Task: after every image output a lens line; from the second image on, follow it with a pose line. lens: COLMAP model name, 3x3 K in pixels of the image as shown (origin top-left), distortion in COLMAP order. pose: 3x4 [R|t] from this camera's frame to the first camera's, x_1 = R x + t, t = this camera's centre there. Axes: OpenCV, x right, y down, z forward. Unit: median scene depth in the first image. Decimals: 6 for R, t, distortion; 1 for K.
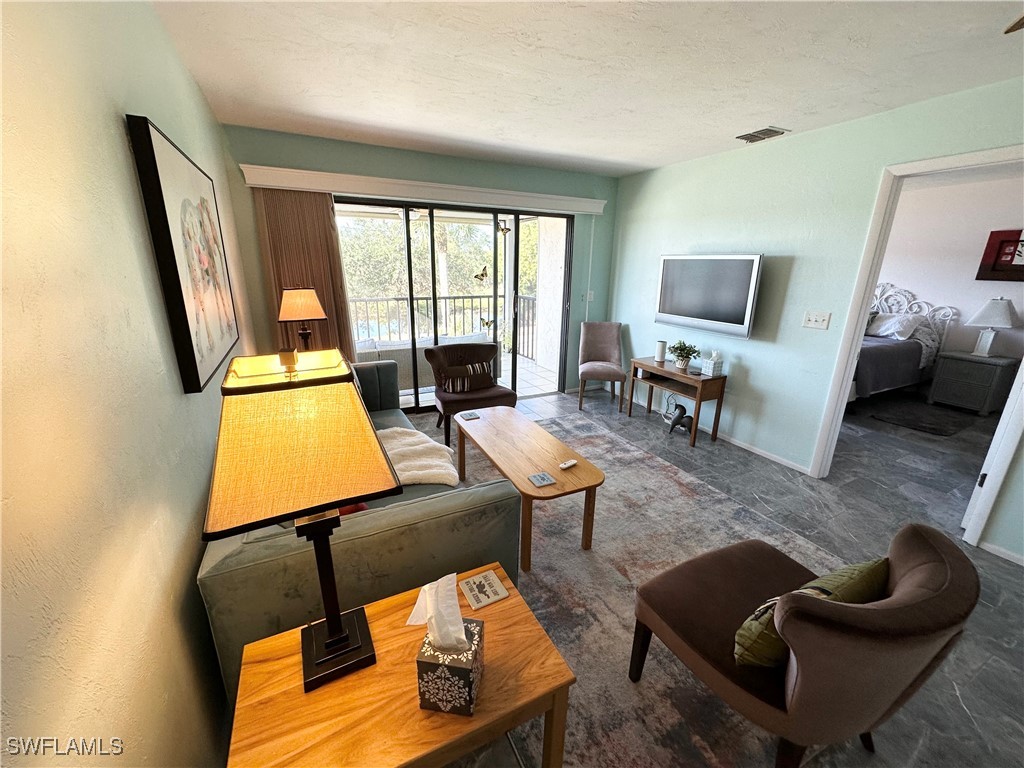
lens RADIAL K [[405.0, 0, 512.0], [0, 405.0, 384.0], [0, 0, 1]] dist [0.000678, 0.000037]
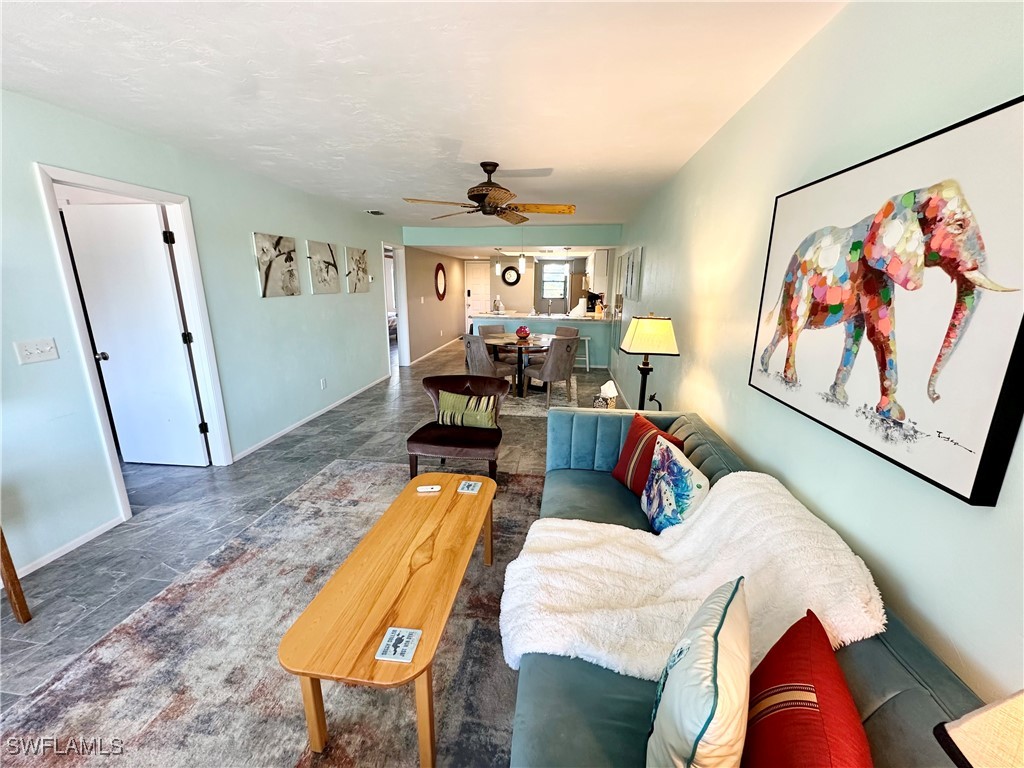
lens RADIAL K [[405.0, 0, 512.0], [0, 405.0, 384.0], [0, 0, 1]] dist [0.000678, 0.000037]
pose [[-0.833279, -0.155386, 0.530566, -0.331991], [0.137800, 0.871024, 0.471517, -0.295433], [-0.535403, 0.466017, -0.704394, 0.956196]]
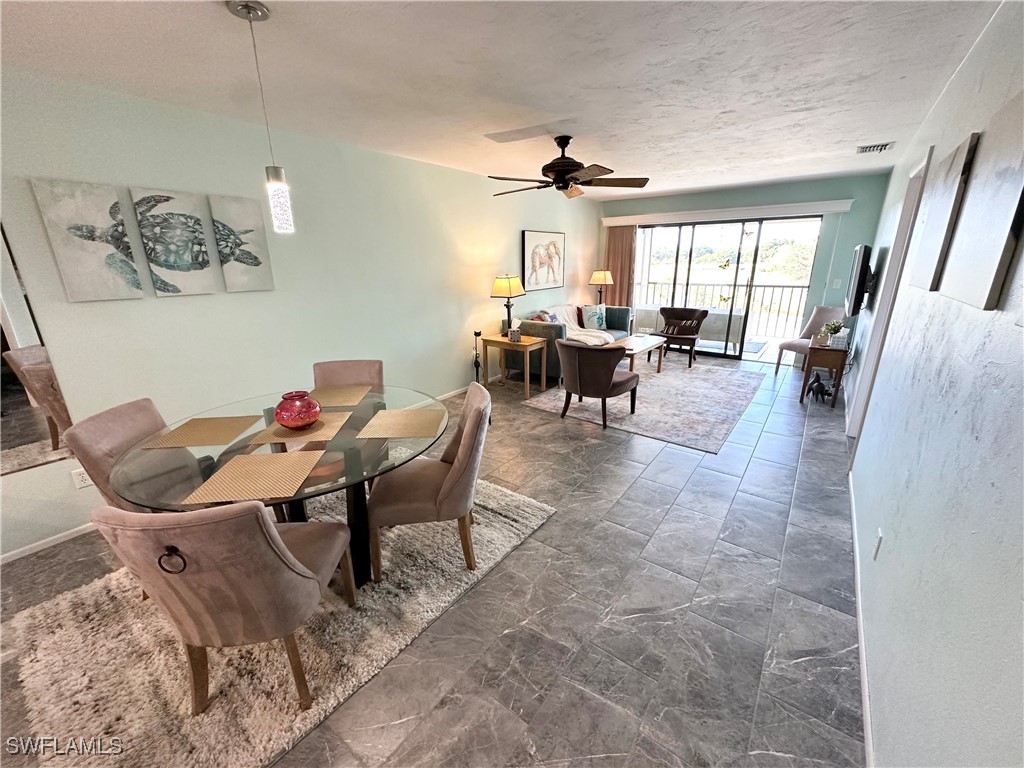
lens RADIAL K [[405.0, 0, 512.0], [0, 405.0, 384.0], [0, 0, 1]] dist [0.000678, 0.000037]
pose [[0.437574, 0.248416, -0.864186, 1.197825], [-0.240643, 0.958376, 0.153644, 0.130456], [0.866383, 0.140730, 0.479140, -0.393751]]
